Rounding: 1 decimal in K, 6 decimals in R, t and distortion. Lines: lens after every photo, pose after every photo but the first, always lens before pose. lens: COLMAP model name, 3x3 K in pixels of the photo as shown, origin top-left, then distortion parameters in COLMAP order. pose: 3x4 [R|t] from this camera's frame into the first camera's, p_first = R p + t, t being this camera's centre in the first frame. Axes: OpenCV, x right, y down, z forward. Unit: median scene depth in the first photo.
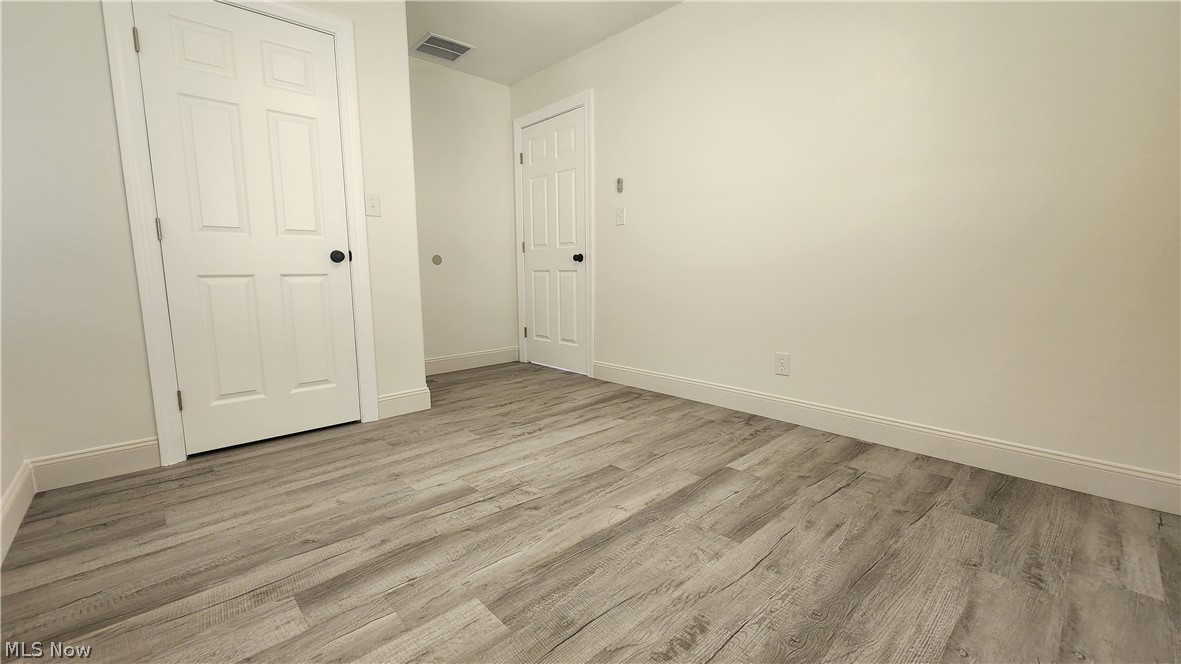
lens RADIAL K [[480.7, 0, 594.3], [0, 480.7, 324.4], [0, 0, 1]] dist [0.000869, -0.001480]
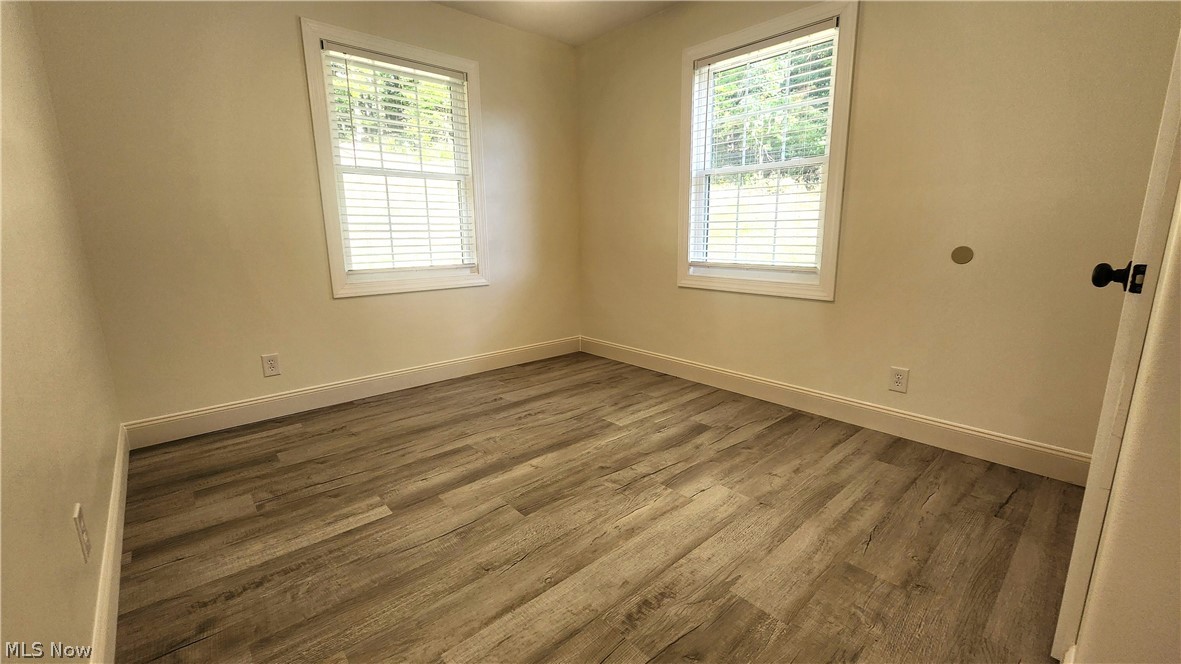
lens RADIAL K [[480.7, 0, 591.1], [0, 480.7, 332.8], [0, 0, 1]] dist [0.000869, -0.001480]
pose [[-0.999545, 0.007646, 0.029162, -0.121275], [0.016514, 0.948133, 0.317443, -0.312693], [-0.025222, 0.317781, -0.947829, 1.905285]]
